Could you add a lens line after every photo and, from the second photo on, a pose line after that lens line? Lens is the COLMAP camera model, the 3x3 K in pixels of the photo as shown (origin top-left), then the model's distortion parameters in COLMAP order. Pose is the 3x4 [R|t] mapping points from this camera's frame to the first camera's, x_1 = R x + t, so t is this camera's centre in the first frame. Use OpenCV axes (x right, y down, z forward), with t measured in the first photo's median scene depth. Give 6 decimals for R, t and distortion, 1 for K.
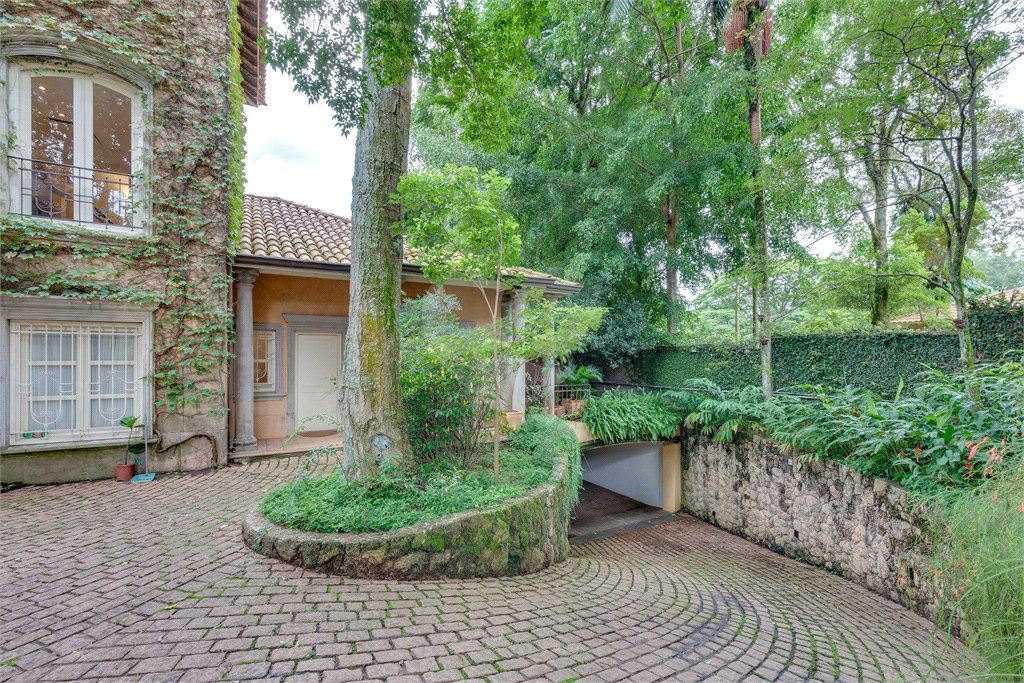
lens RADIAL K [[455.9, 0, 521.1], [0, 455.9, 349.9], [0, 0, 1]] dist [0.006185, 0.000116]
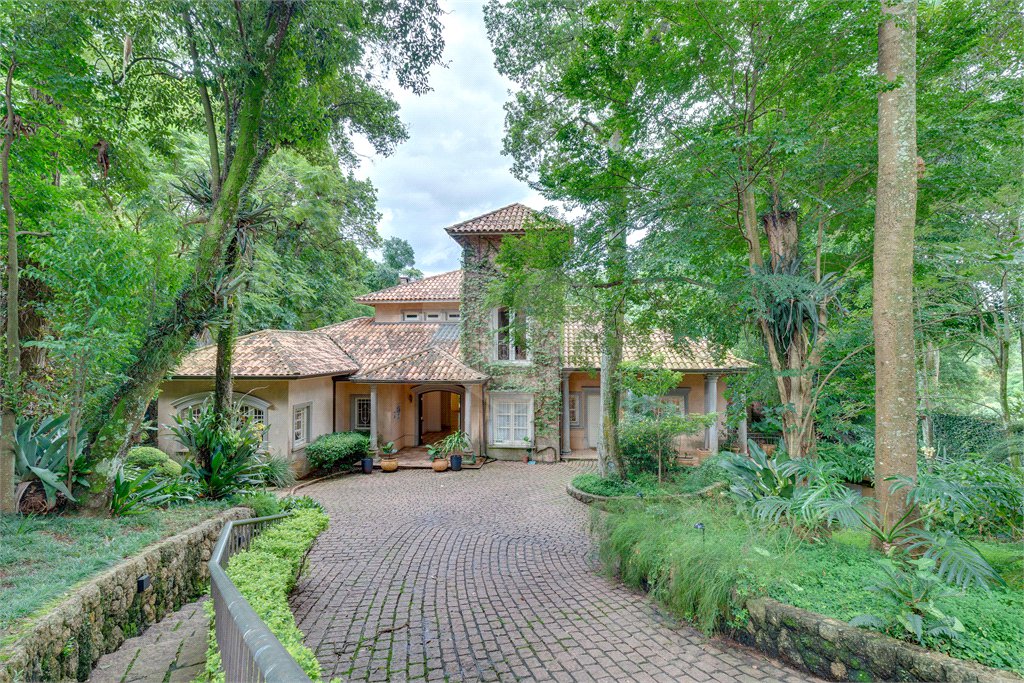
lens RADIAL K [[455.9, 0, 521.1], [0, 455.9, 349.9], [0, 0, 1]] dist [0.006185, 0.000116]
pose [[0.803643, -0.005026, -0.595090, 0.589825], [0.008158, 0.999963, 0.002571, -0.329943], [0.595055, -0.006921, 0.803655, -0.992623]]
